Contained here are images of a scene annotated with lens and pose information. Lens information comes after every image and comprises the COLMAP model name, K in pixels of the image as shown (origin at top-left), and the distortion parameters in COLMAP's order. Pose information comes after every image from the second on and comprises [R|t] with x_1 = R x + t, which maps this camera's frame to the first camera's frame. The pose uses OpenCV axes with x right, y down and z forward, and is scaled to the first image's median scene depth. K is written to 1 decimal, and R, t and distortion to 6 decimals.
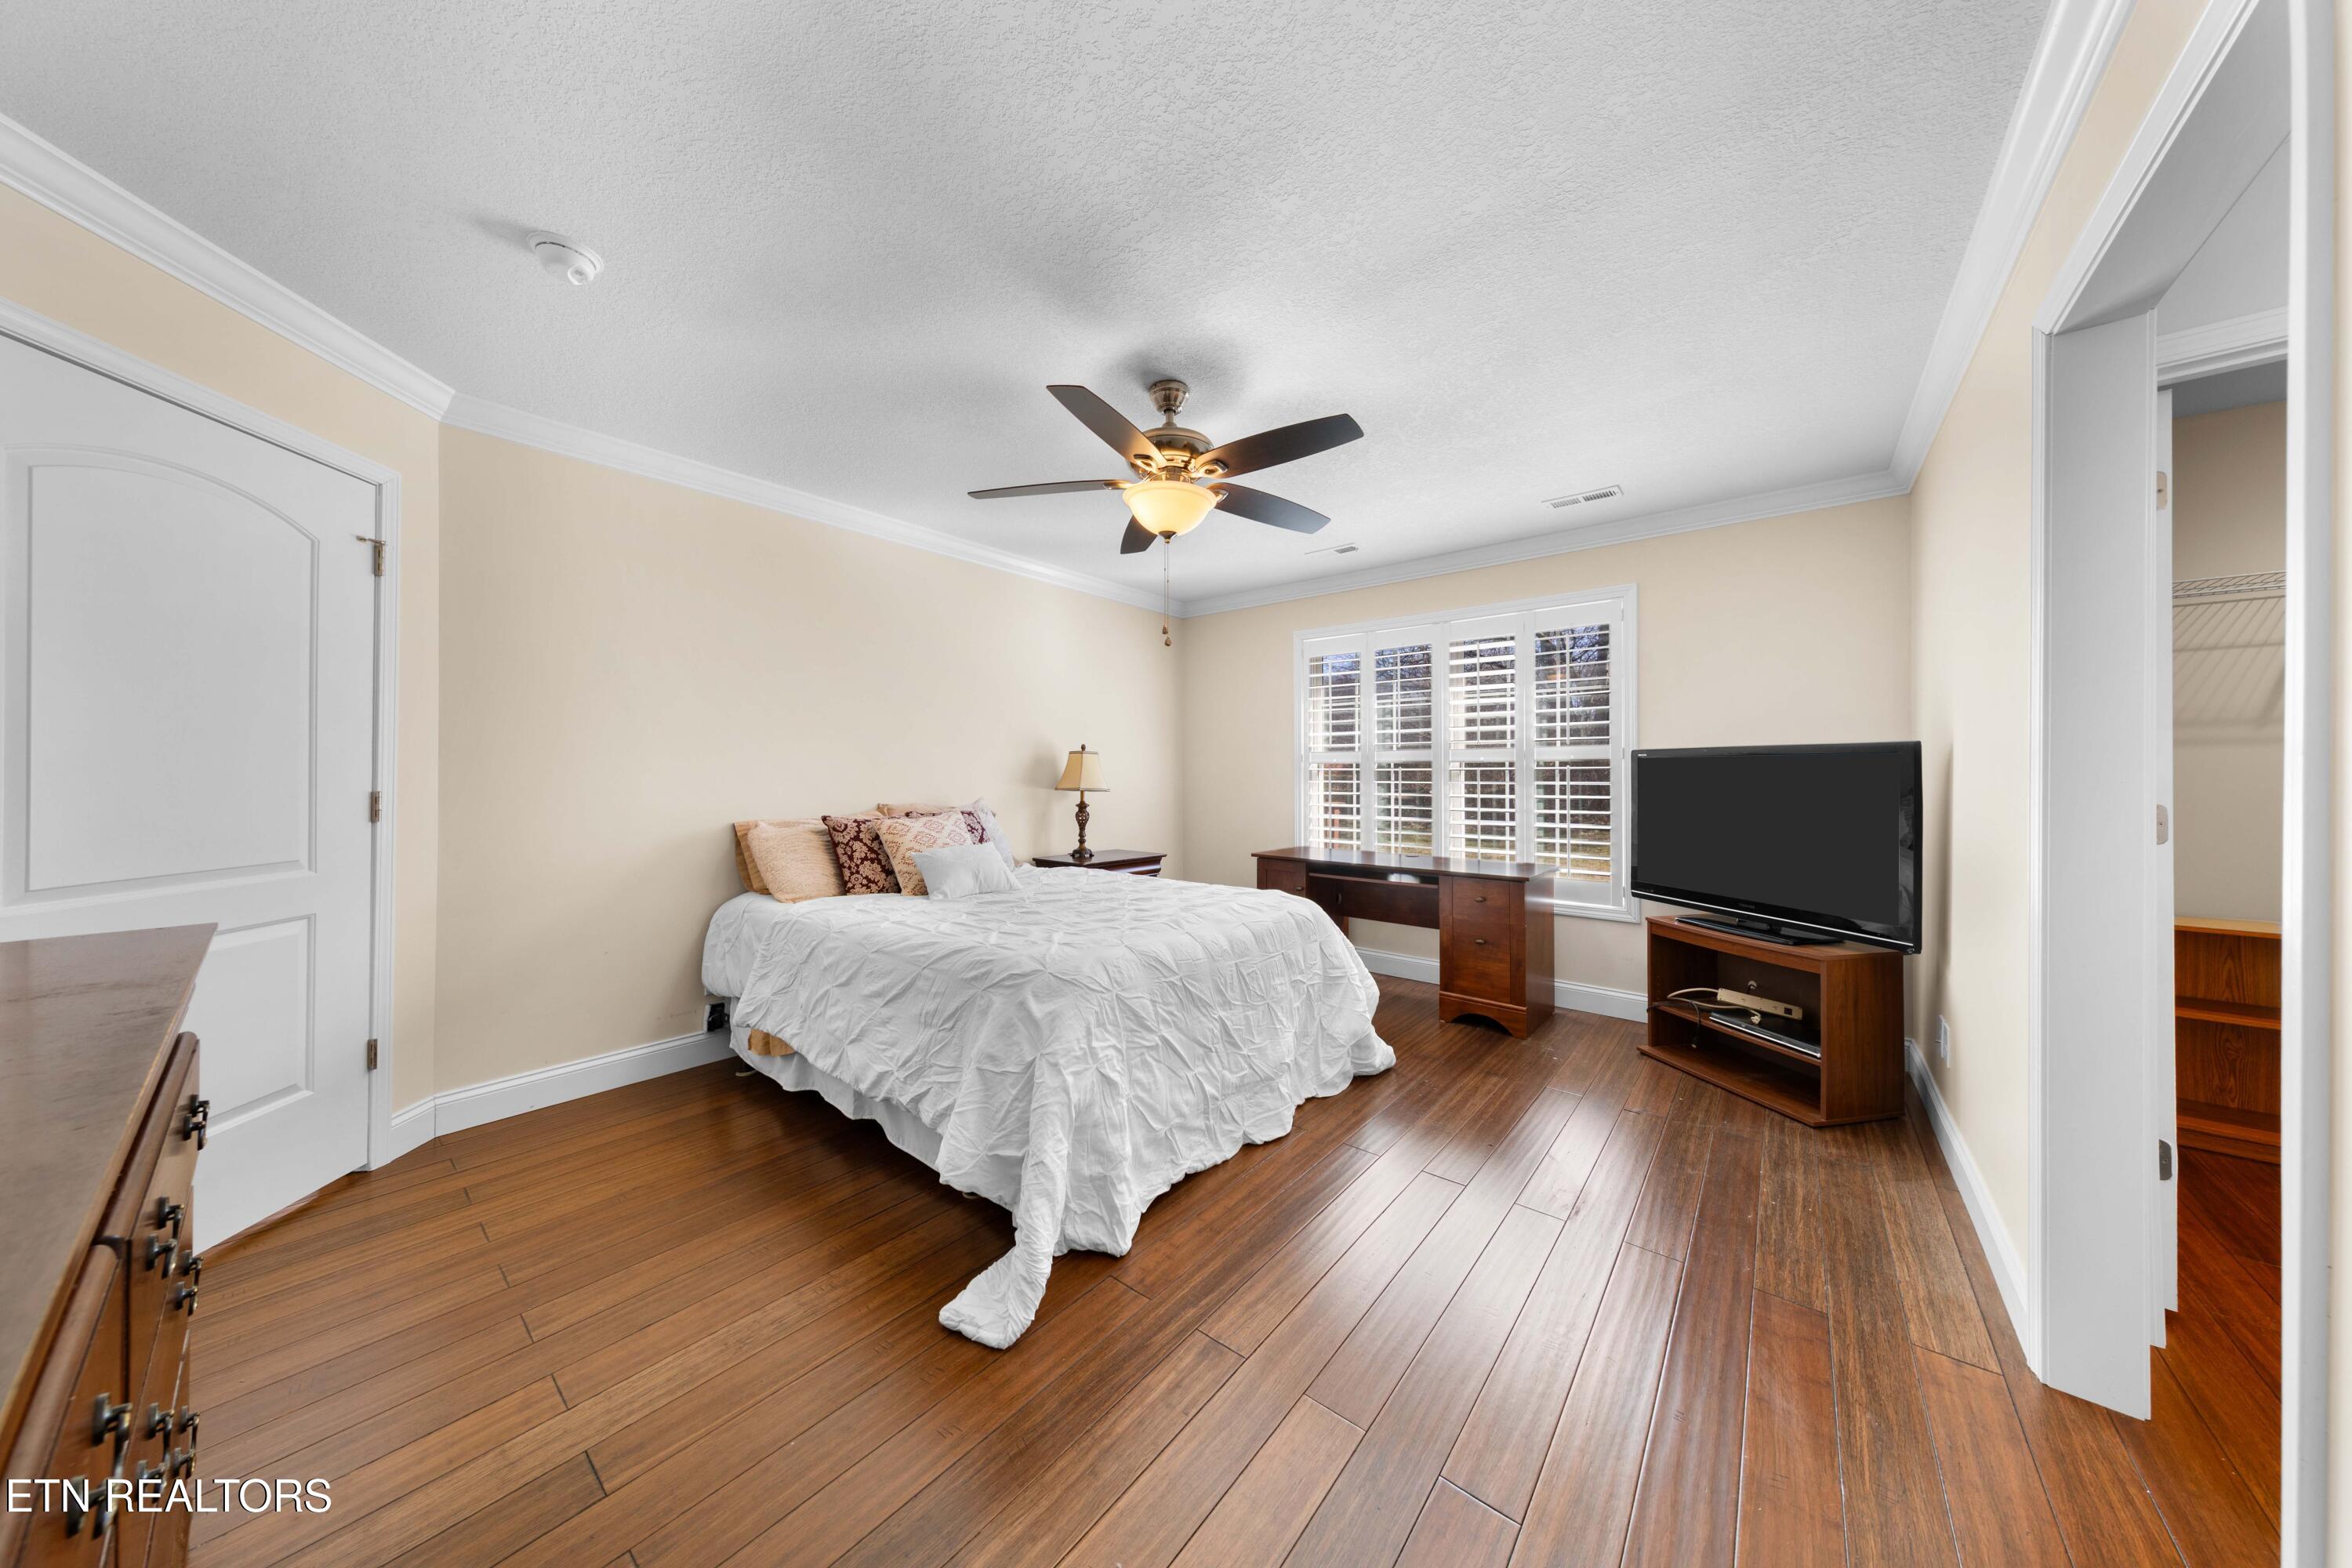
lens RADIAL K [[730.5, 0, 1178.7], [0, 730.5, 779.0], [0, 0, 1]] dist [0.001042, 0.000003]
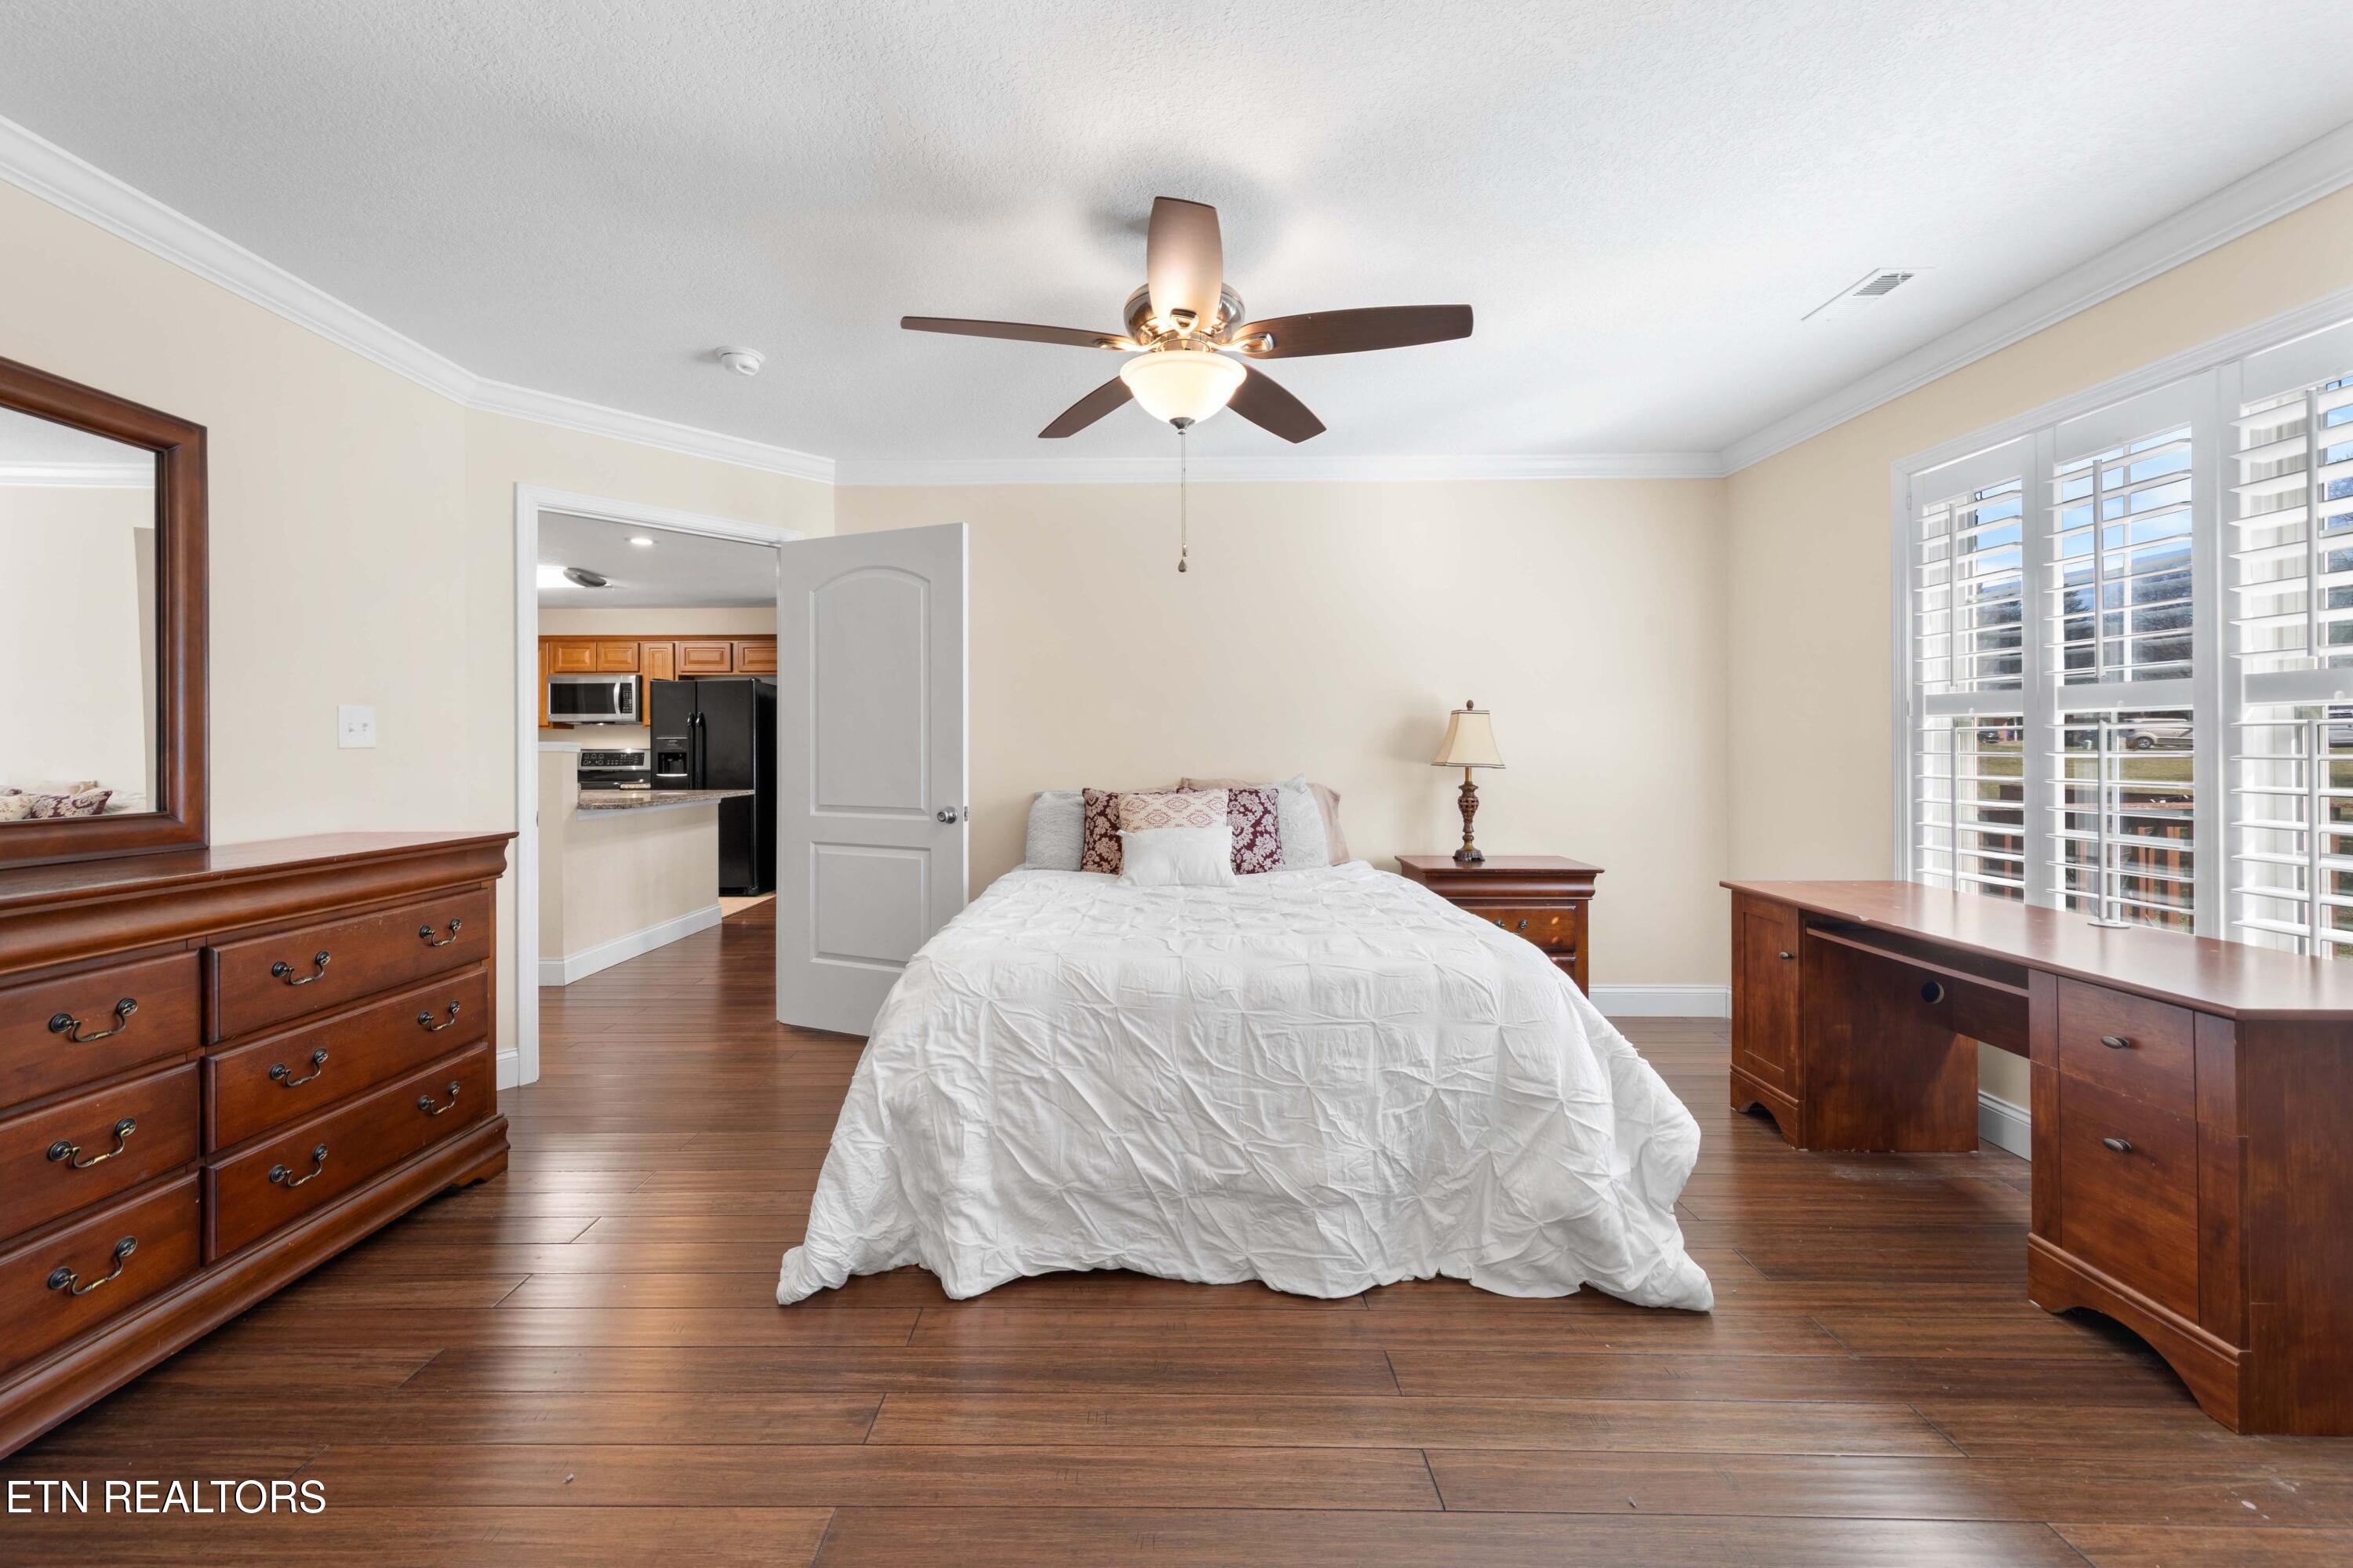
lens RADIAL K [[938.3, 0, 1161.8], [0, 938.3, 762.0], [0, 0, 1]] dist [0.001886, -0.000228]
pose [[0.631219, 0.007879, -0.775565, 0.723573], [0.001875, 0.999930, 0.011684, 0.000420], [0.775603, -0.008829, 0.631160, 0.377748]]
